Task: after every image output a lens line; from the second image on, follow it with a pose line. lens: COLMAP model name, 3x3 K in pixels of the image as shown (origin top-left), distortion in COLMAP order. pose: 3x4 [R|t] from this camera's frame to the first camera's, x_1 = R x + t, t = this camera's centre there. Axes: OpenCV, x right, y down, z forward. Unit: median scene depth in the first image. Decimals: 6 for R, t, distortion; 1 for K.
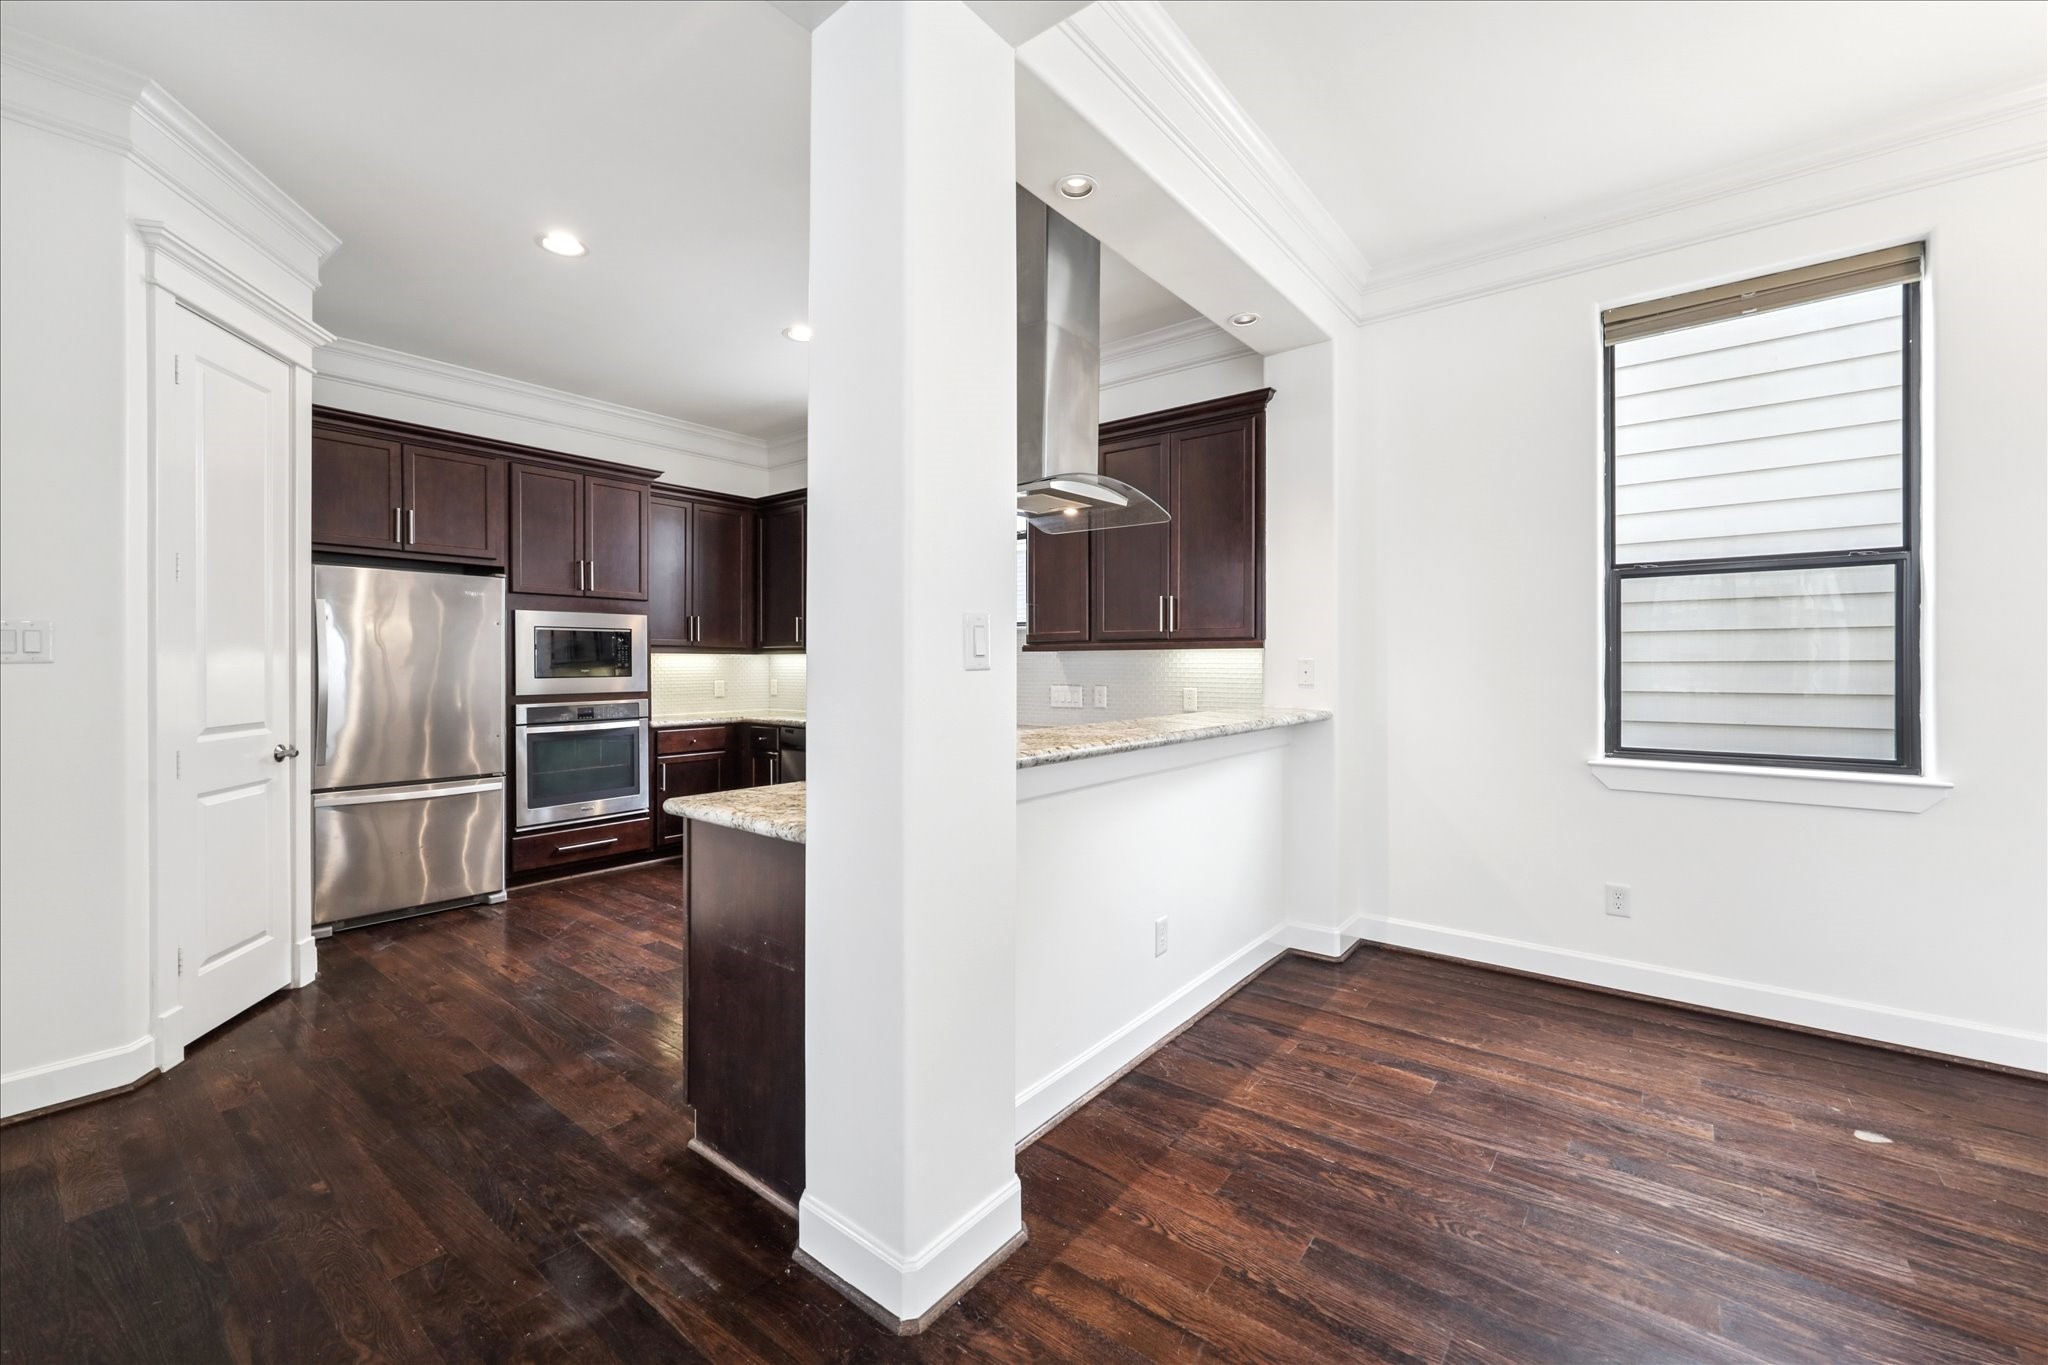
lens RADIAL K [[823.5, 0, 1023.5], [0, 823.5, 673.6], [0, 0, 1]] dist [-0.000958, -0.000208]
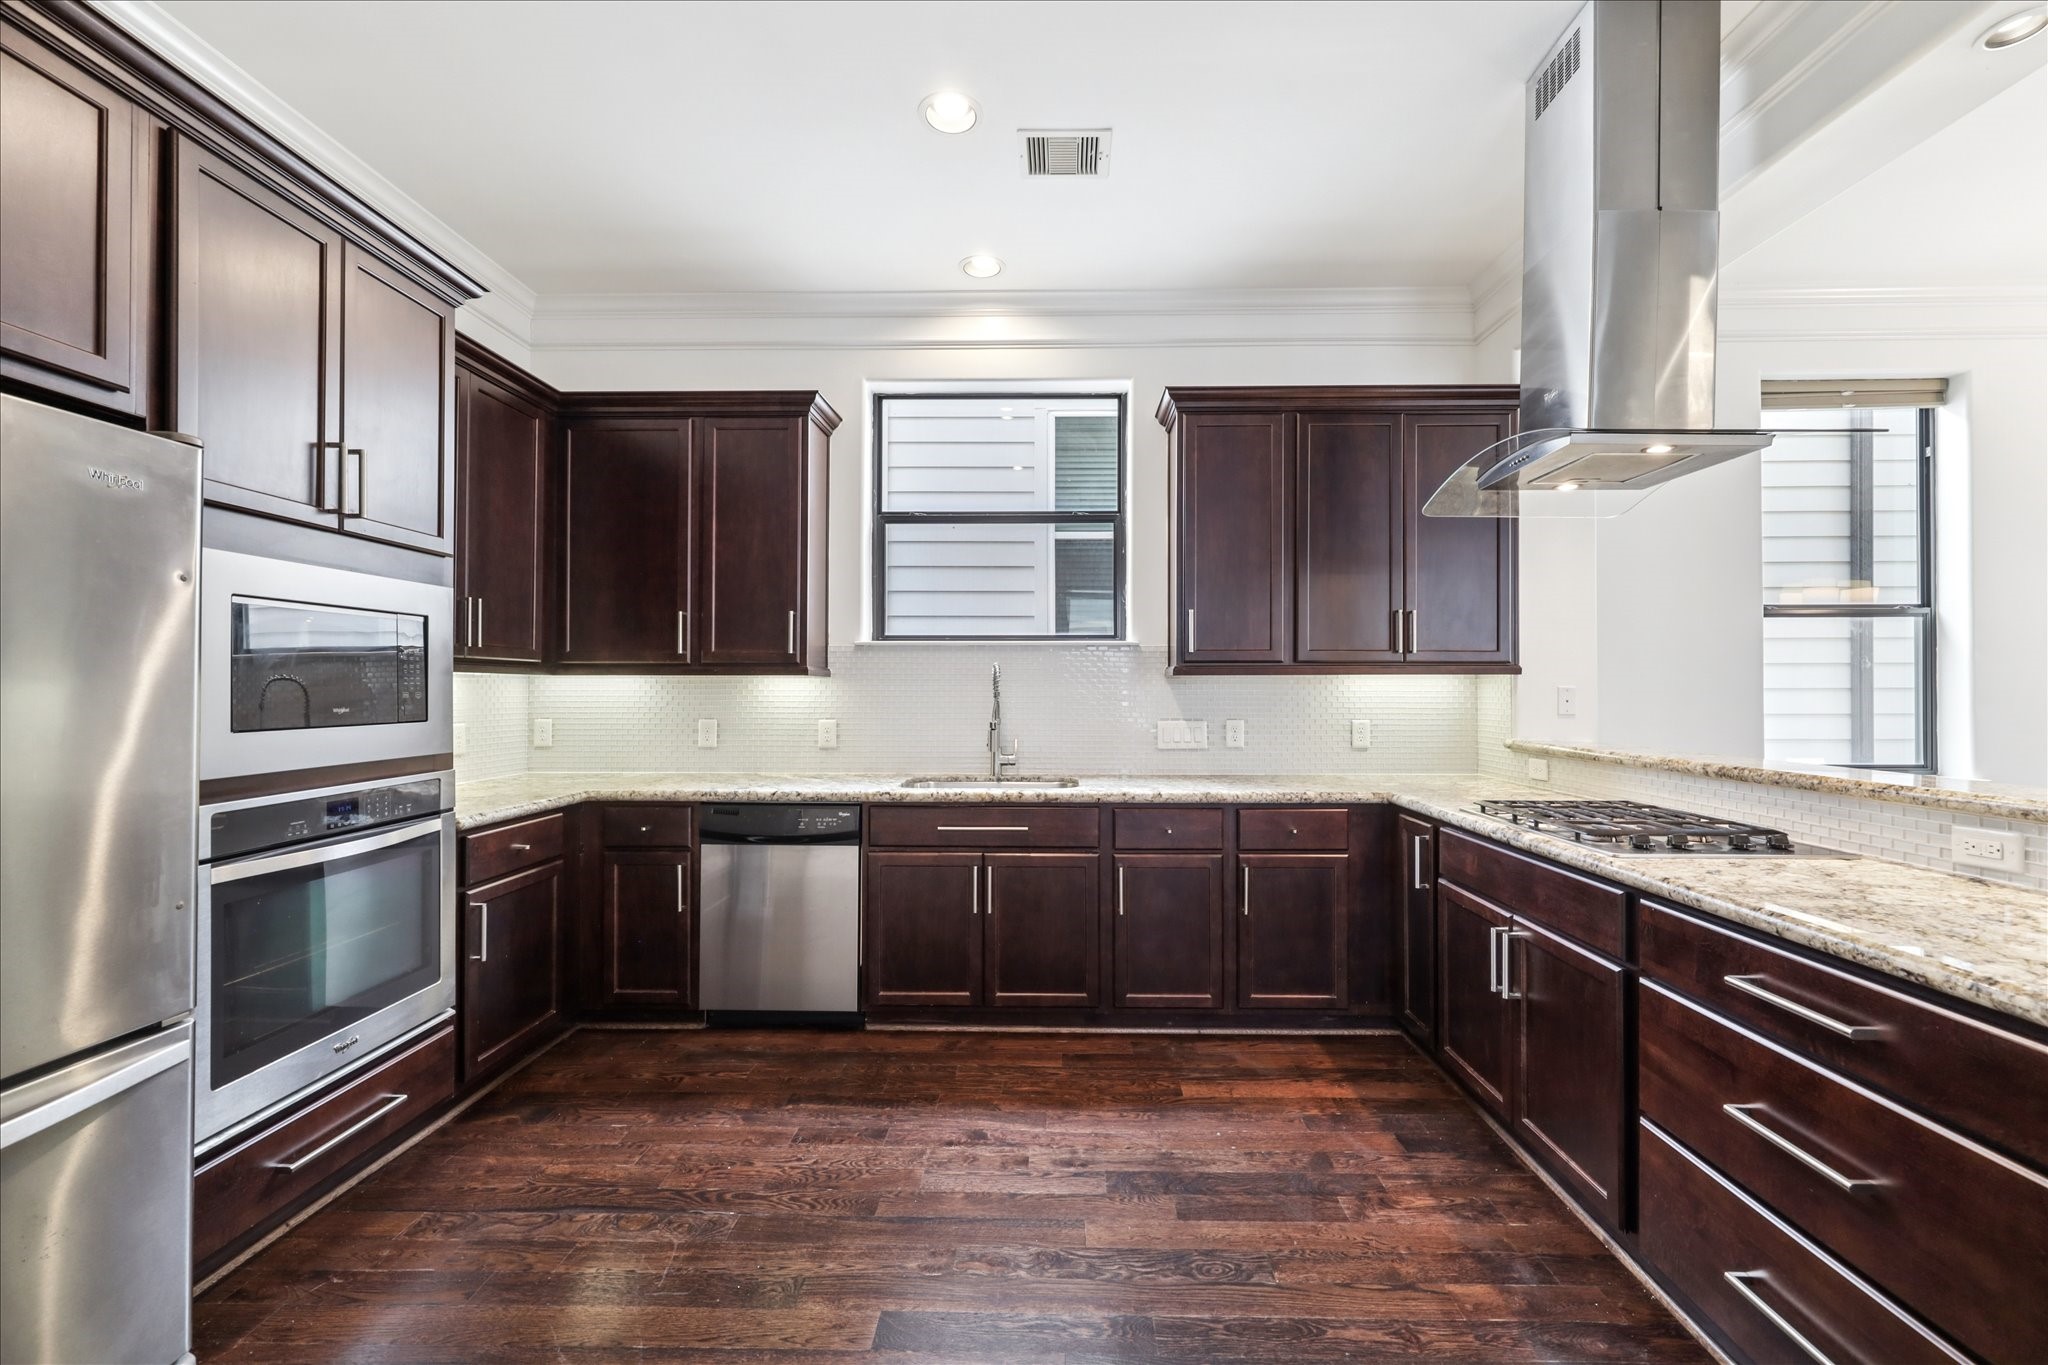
lens RADIAL K [[831.0, 0, 1042.0], [0, 831.0, 687.5], [0, 0, 1]] dist [0.003010, 0.000063]
pose [[0.794799, 0.001980, 0.606869, -0.662962], [0.006494, 0.999910, -0.011767, -0.009950], [-0.606838, 0.013294, 0.794715, 0.594757]]
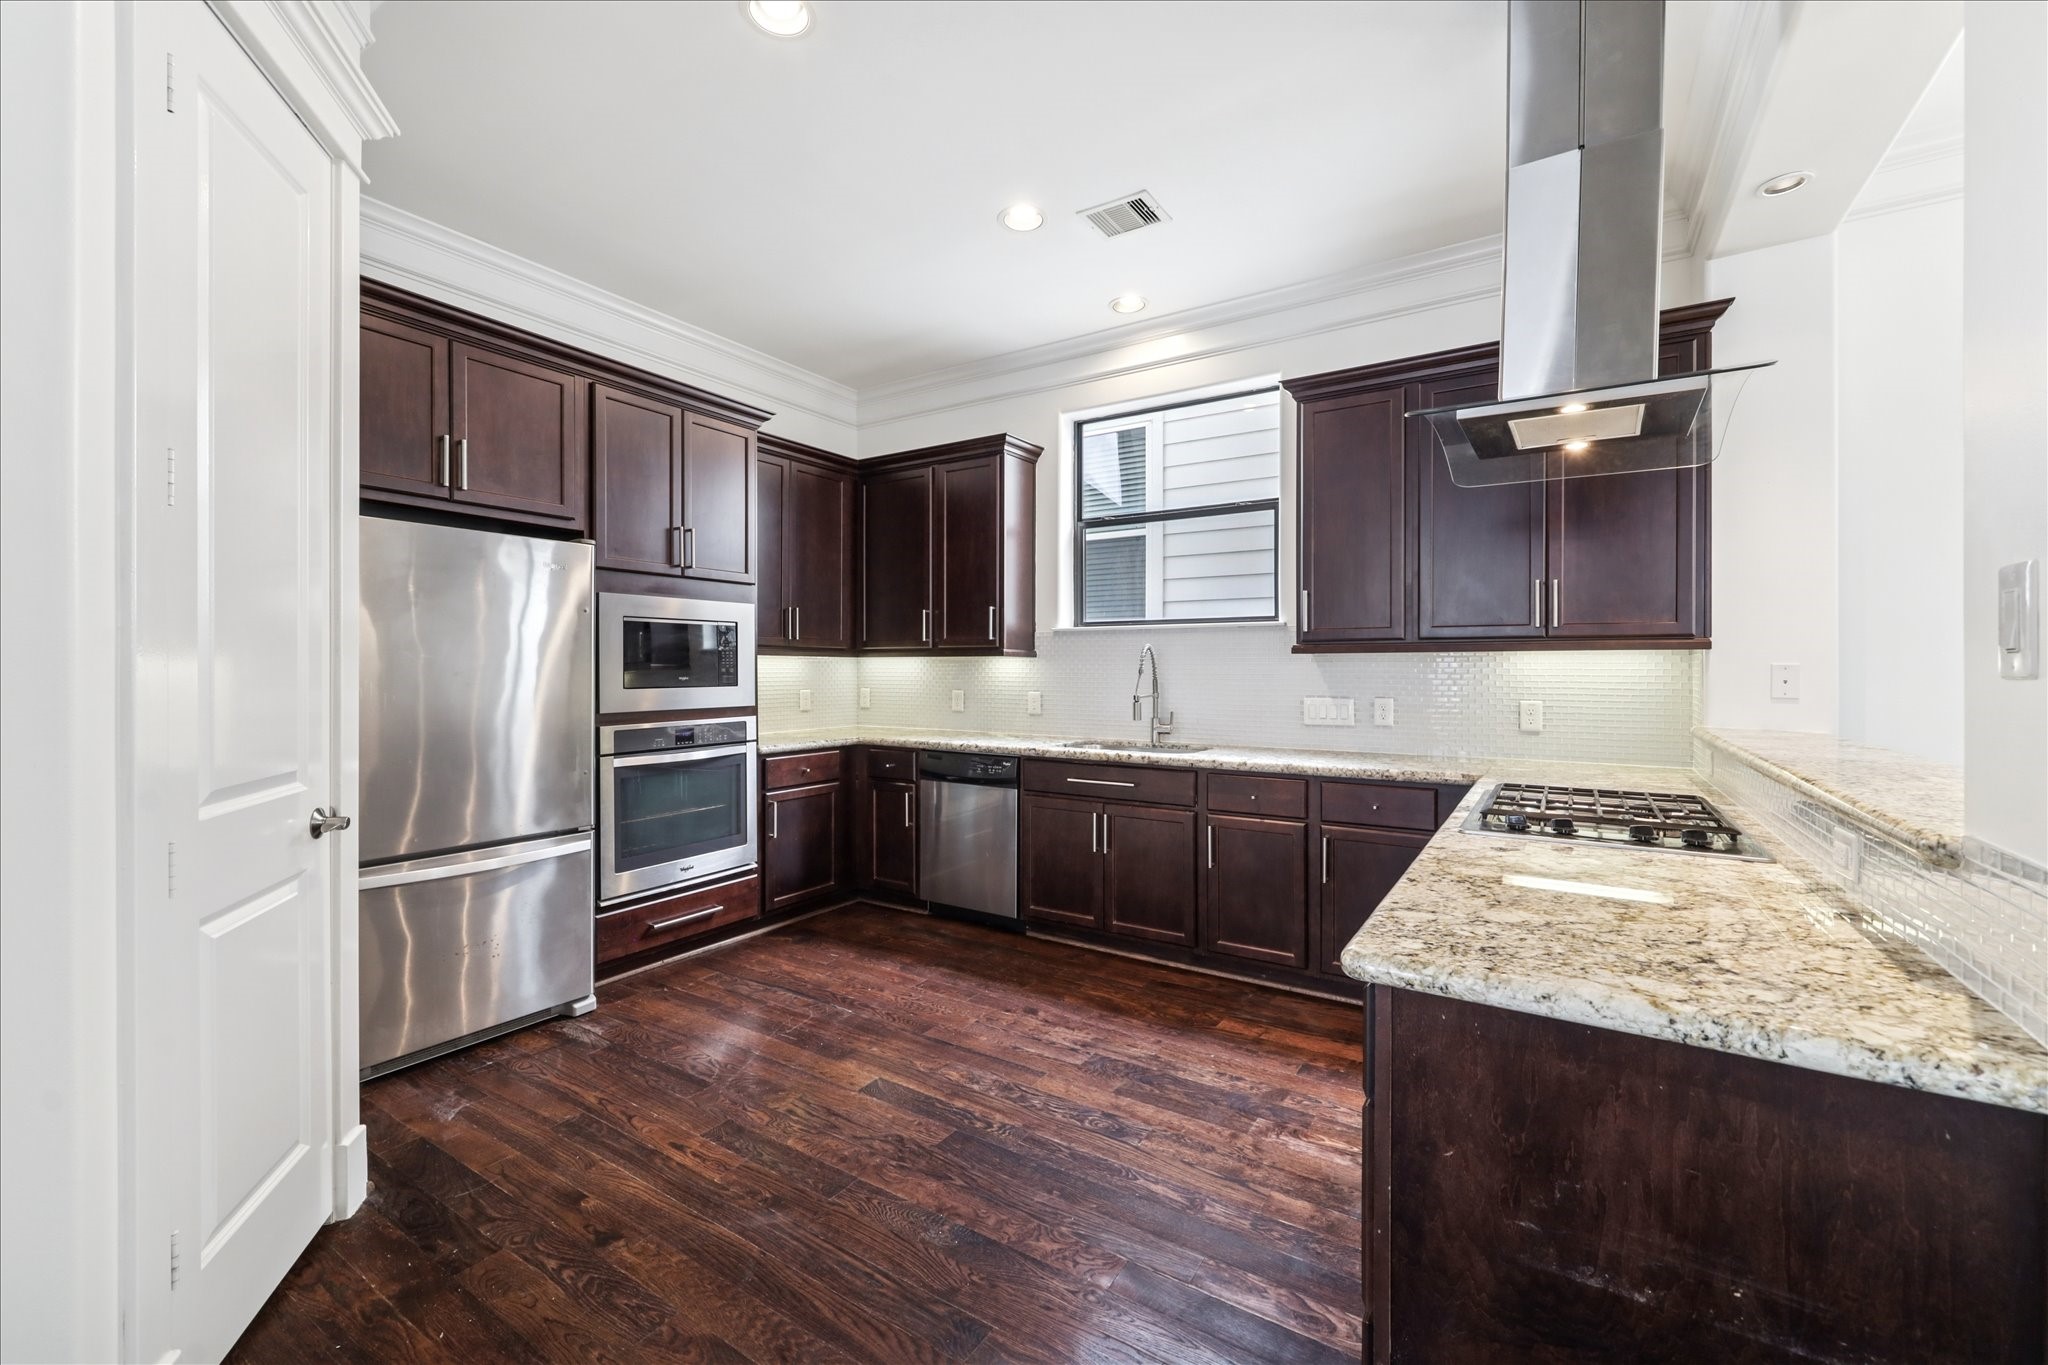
lens RADIAL K [[827.1, 0, 1026.8], [0, 827.1, 677.6], [0, 0, 1]] dist [0.000029, -0.000102]
pose [[0.994717, 0.000471, 0.102658, -0.400282], [-0.000403, 1.000000, -0.000683, -0.004897], [-0.102659, 0.000638, 0.994716, 0.316585]]
